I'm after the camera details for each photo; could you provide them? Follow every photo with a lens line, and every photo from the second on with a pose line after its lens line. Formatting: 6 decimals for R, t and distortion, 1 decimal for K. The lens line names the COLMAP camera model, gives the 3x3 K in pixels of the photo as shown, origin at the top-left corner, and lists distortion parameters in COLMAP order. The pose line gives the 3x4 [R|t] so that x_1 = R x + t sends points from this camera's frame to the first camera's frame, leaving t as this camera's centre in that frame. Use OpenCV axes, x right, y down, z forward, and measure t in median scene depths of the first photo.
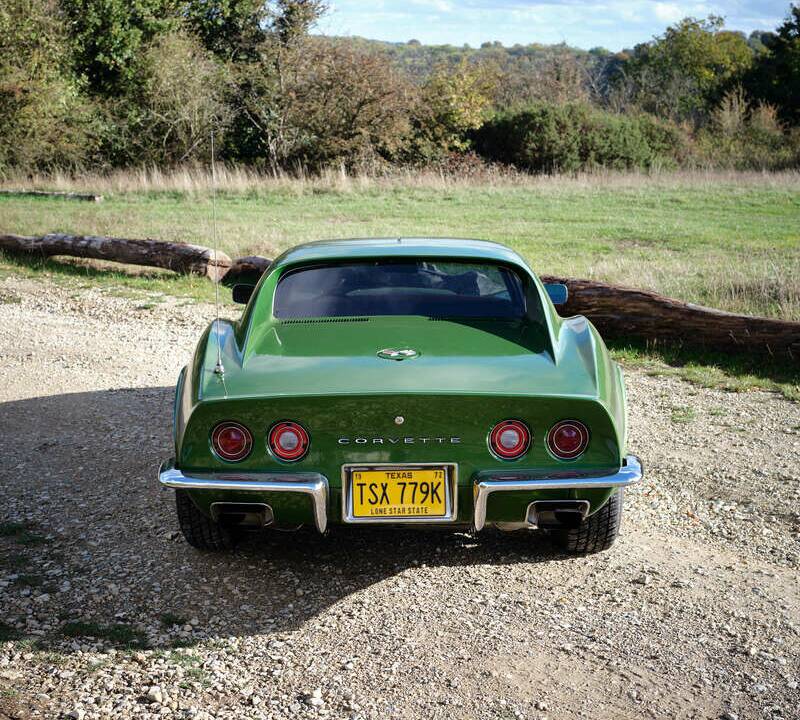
lens RADIAL K [[1215.1, 0, 381.8], [0, 1215.1, 397.8], [0, 0, 1]] dist [-0.003681, 0.000000]
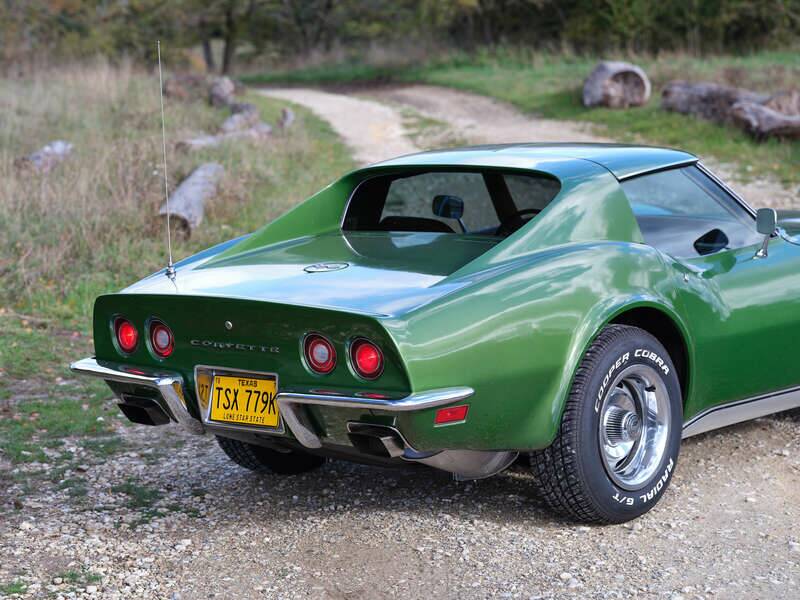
lens RADIAL K [[2333.0, 0, 333.6], [0, 2333.0, 286.5], [0, 0, 1]] dist [0.012376, 0.000000]
pose [[0.753731, 0.058267, -0.654594, 1.107621], [-0.094317, 0.995341, -0.020003, 0.013684], [0.650379, 0.076816, 0.755715, -0.349042]]
